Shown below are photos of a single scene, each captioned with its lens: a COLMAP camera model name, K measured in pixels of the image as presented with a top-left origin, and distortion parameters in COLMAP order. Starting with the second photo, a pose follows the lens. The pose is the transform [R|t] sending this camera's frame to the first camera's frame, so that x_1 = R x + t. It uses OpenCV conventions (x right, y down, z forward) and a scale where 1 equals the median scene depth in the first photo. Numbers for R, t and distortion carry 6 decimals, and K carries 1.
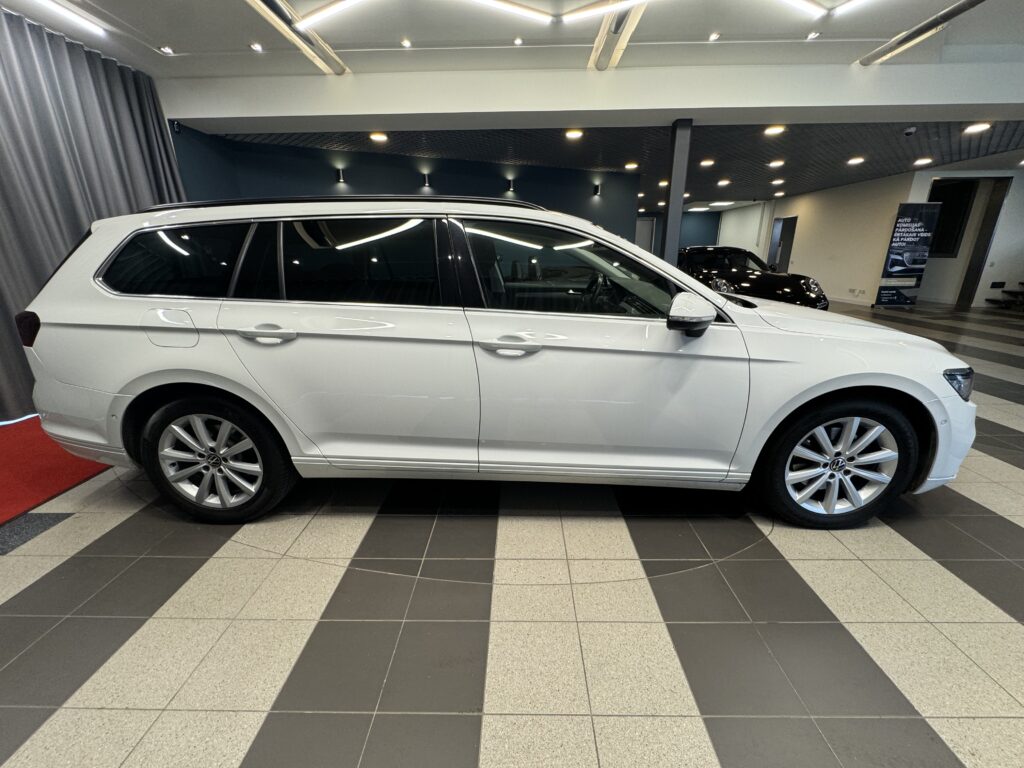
lens RADIAL K [[405.3, 0, 512.4], [0, 405.3, 380.7], [0, 0, 1]] dist [-0.000419, -0.000137]
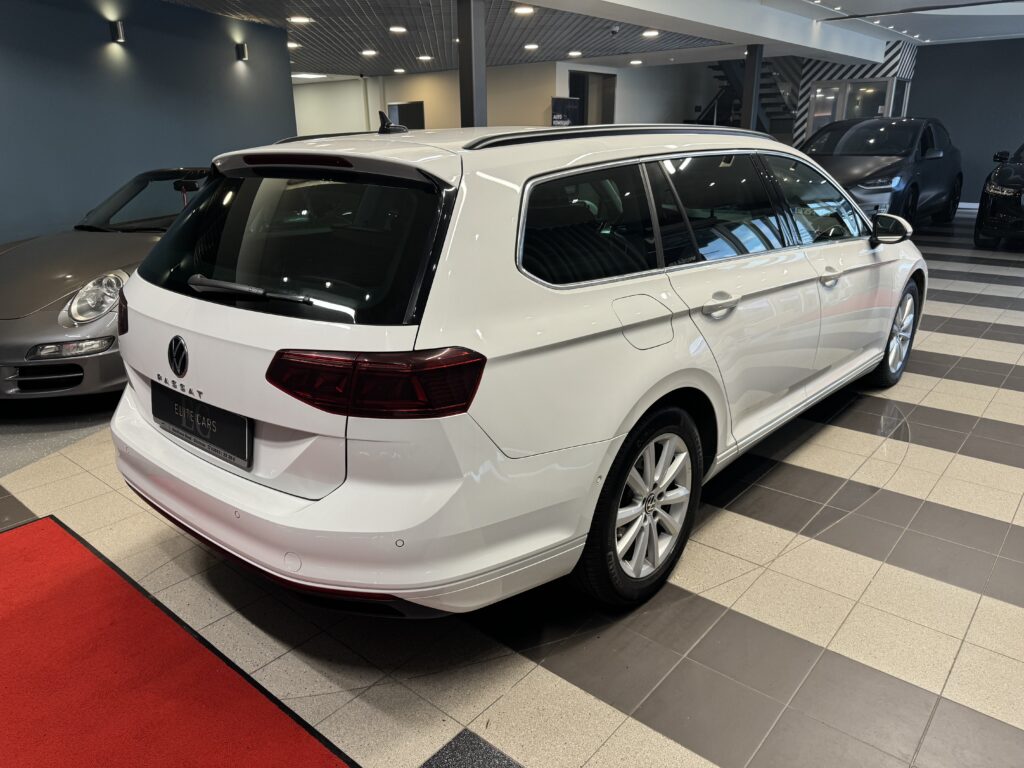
lens RADIAL K [[728.4, 0, 512.0], [0, 728.4, 384.0], [0, 0, 1]] dist [0.005734, -0.003767]
pose [[0.637951, -0.244226, 0.730323, -1.403739], [0.236756, 0.964647, 0.115775, -0.163113], [-0.732779, 0.099049, 0.673219, 0.251728]]
